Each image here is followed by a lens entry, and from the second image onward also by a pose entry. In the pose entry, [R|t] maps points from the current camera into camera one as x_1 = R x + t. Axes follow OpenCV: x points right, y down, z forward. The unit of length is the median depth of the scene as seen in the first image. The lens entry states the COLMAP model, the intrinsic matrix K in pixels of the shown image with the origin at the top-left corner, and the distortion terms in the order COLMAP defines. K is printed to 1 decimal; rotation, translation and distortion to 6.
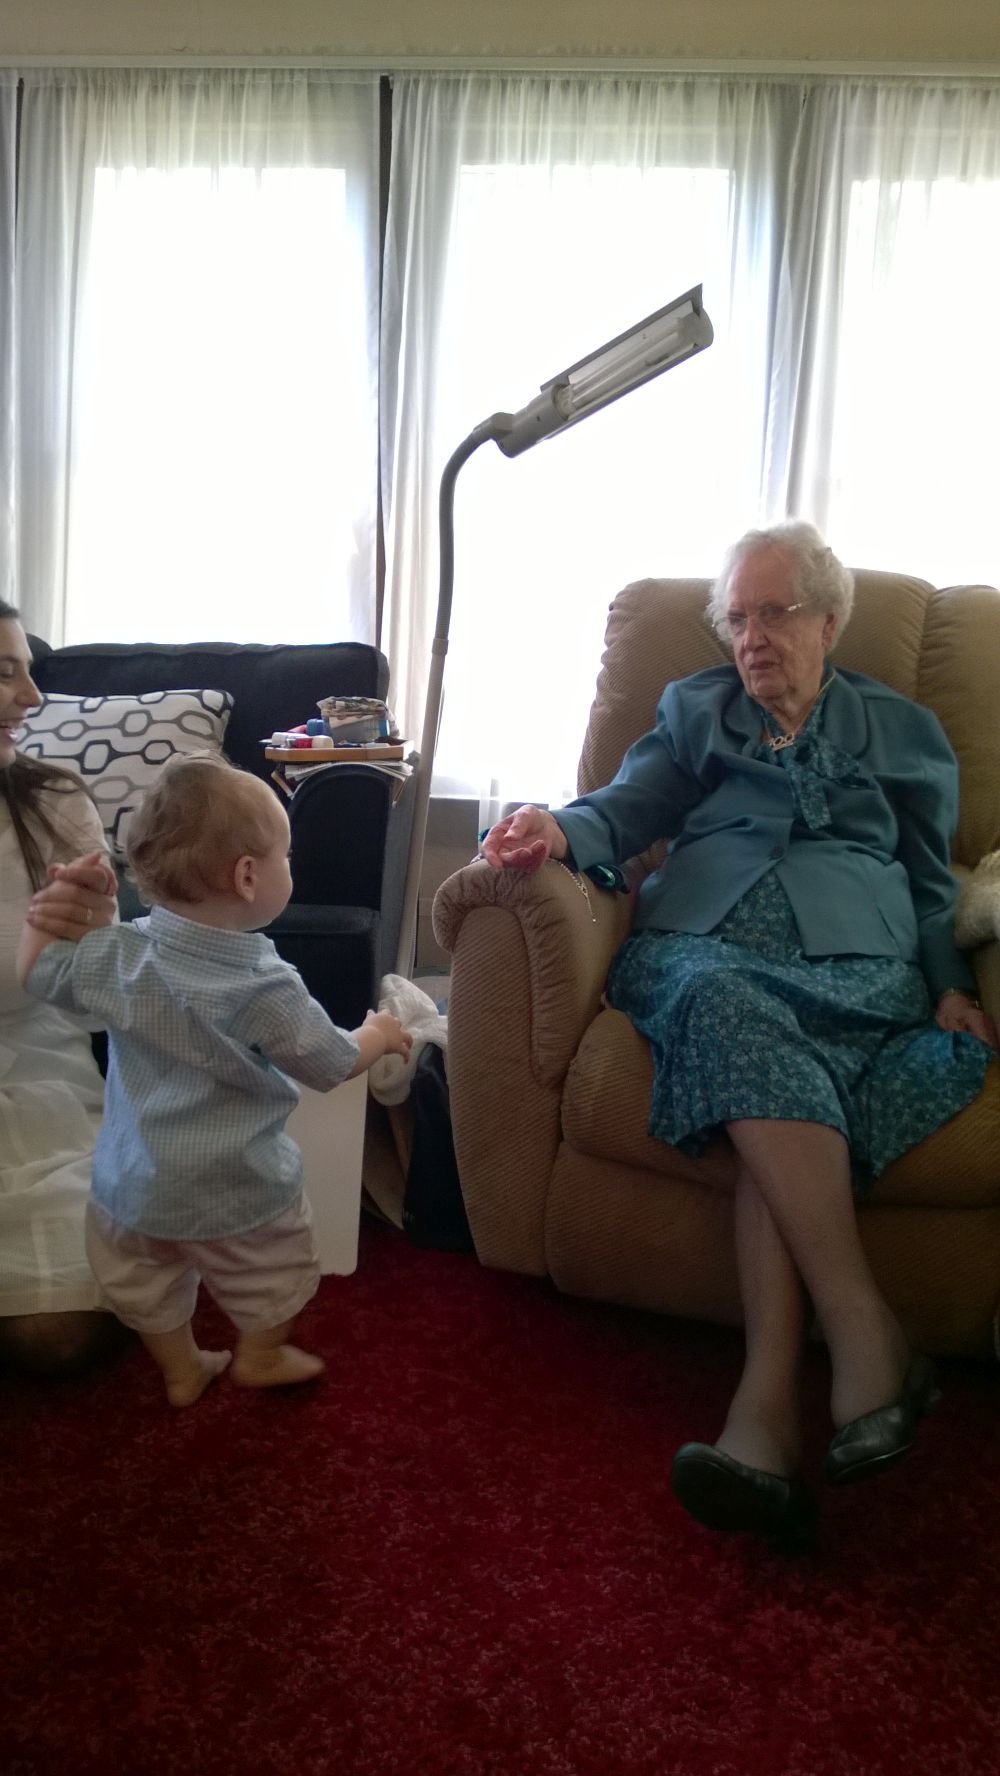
lens RADIAL K [[1347.8, 0, 471.7], [0, 1347.8, 889.2], [0, 0, 1]] dist [-0.009349, -0.025714]
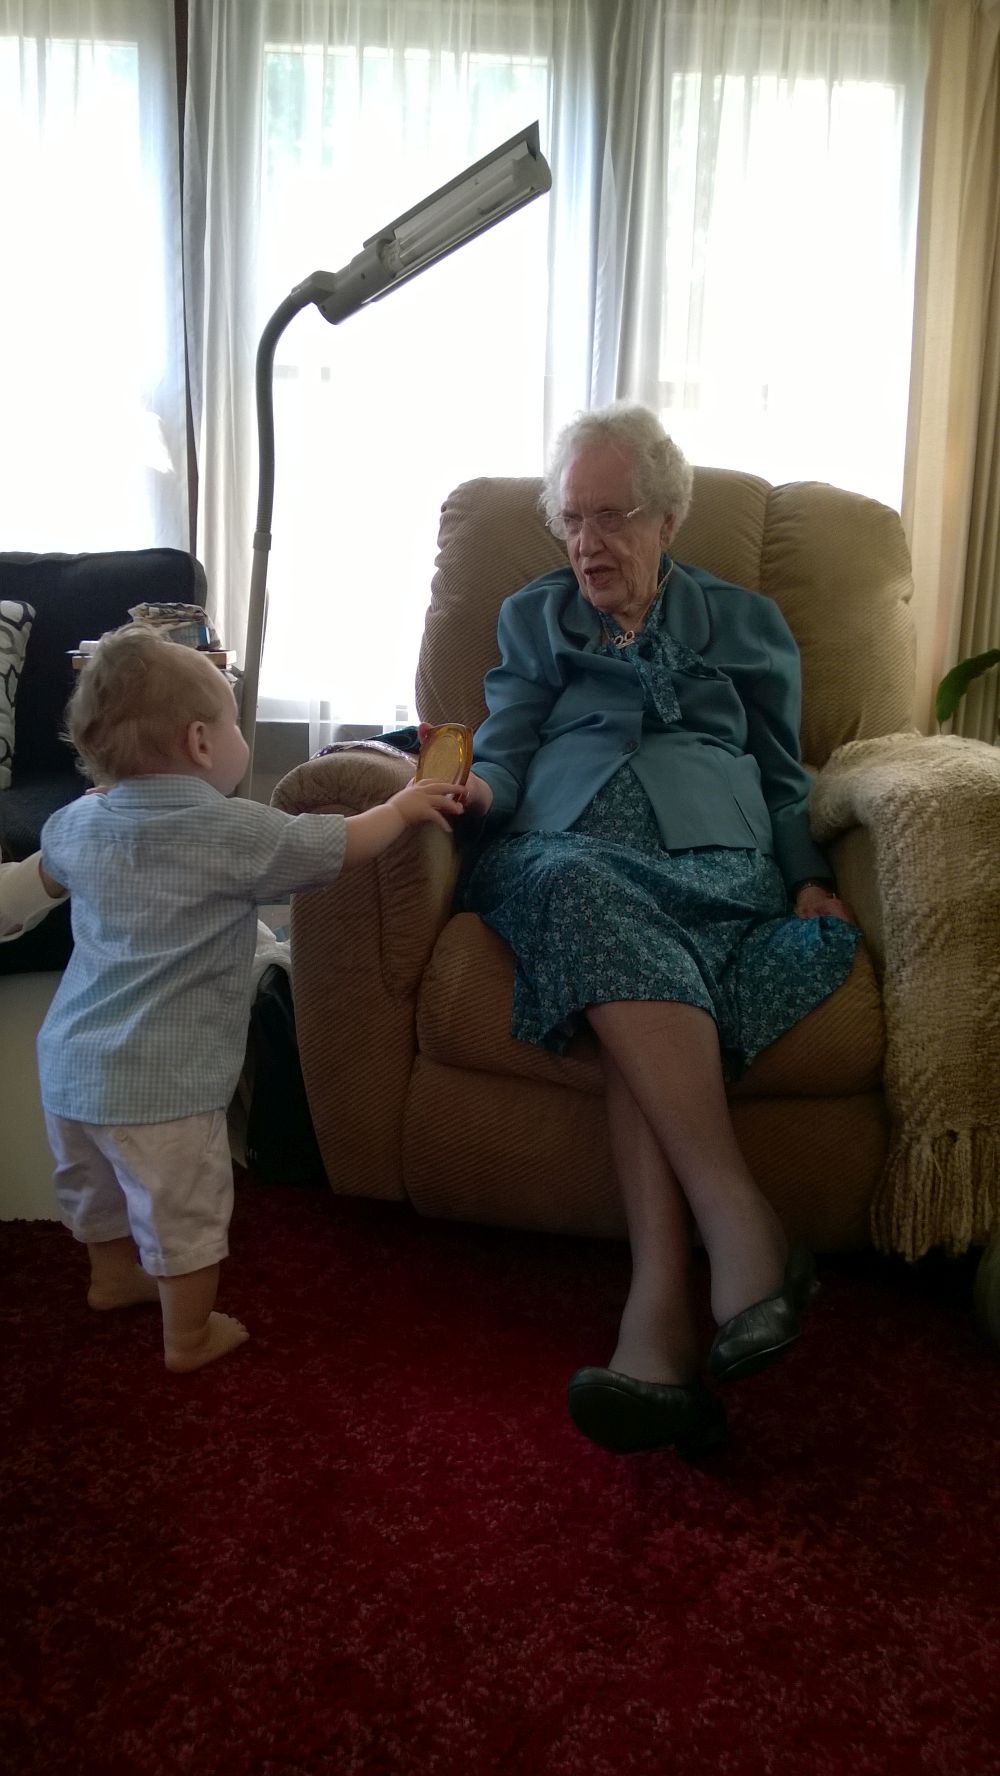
lens RADIAL K [[1347.8, 0, 466.6], [0, 1347.8, 880.7], [0, 0, 1]] dist [-0.009349, -0.025714]
pose [[0.991155, -0.036068, 0.127714, -0.011389], [0.033350, 0.999171, 0.023357, 0.038011], [-0.128451, -0.018891, 0.991536, 0.063822]]
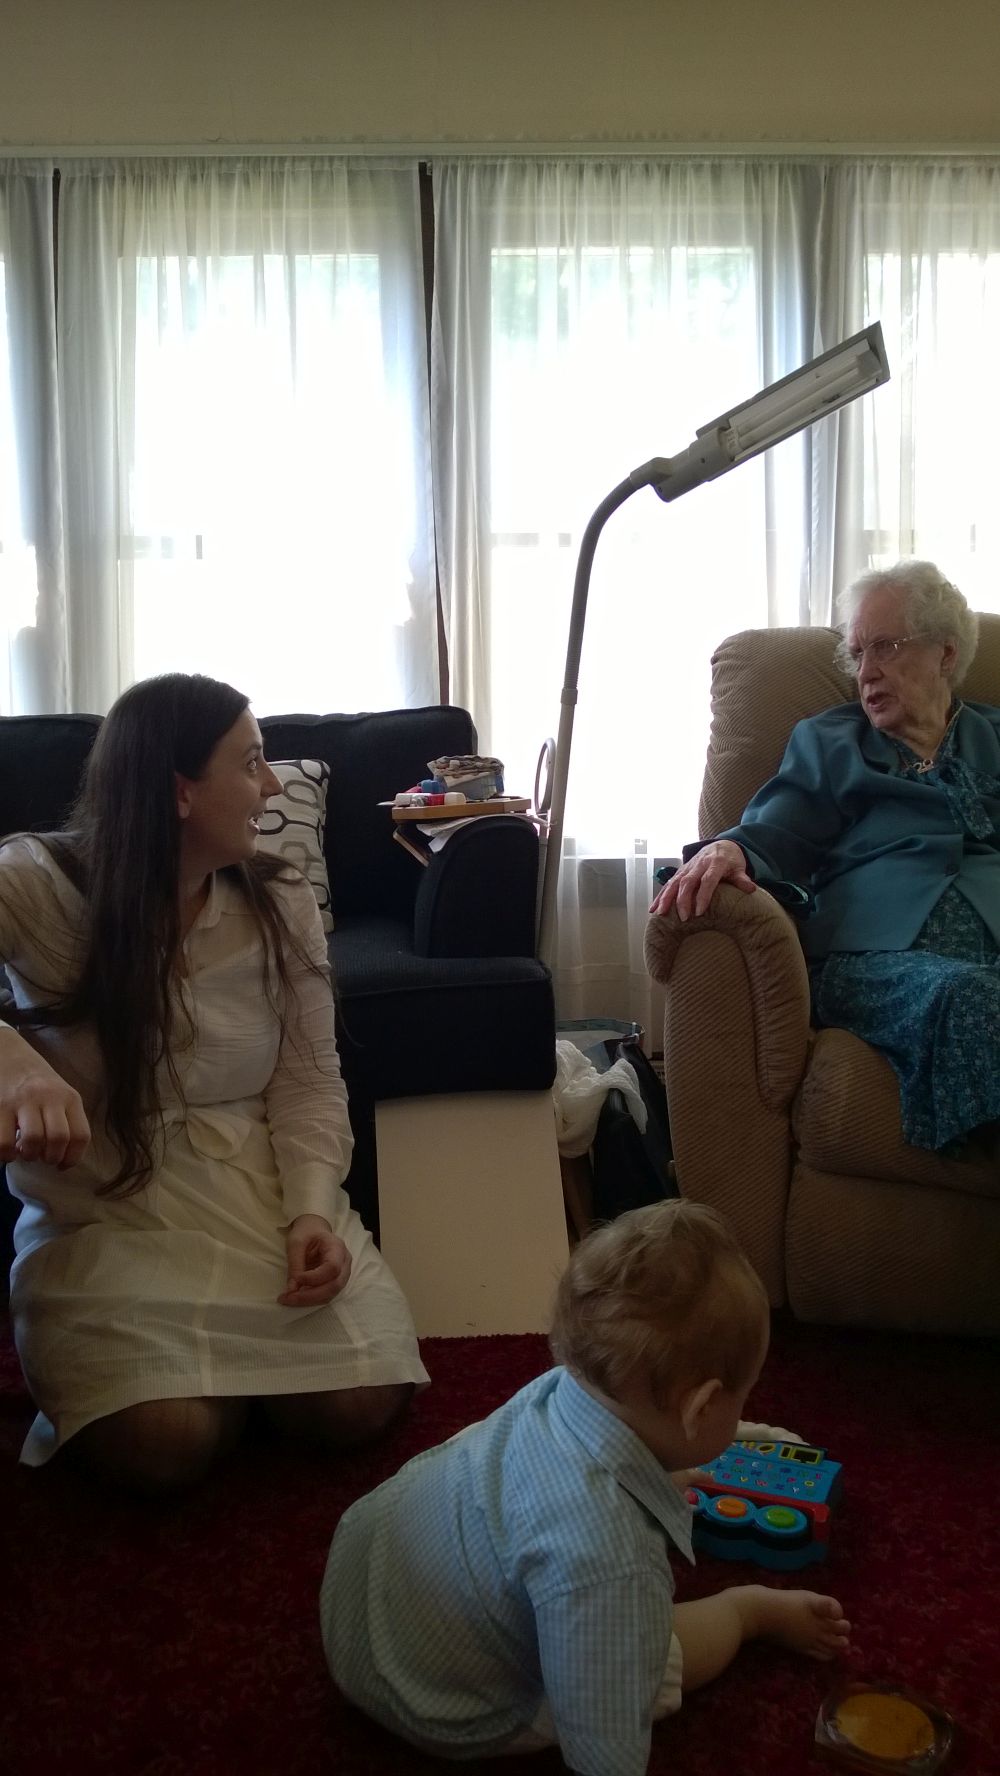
lens RADIAL K [[1349.0, 0, 485.8], [0, 1349.0, 884.6], [0, 0, 1]] dist [0.008183, -0.045740]
pose [[0.992225, -0.066645, 0.105105, -0.214625], [0.074633, 0.994462, -0.073993, 0.032176], [-0.099592, 0.081262, 0.991705, 0.017128]]
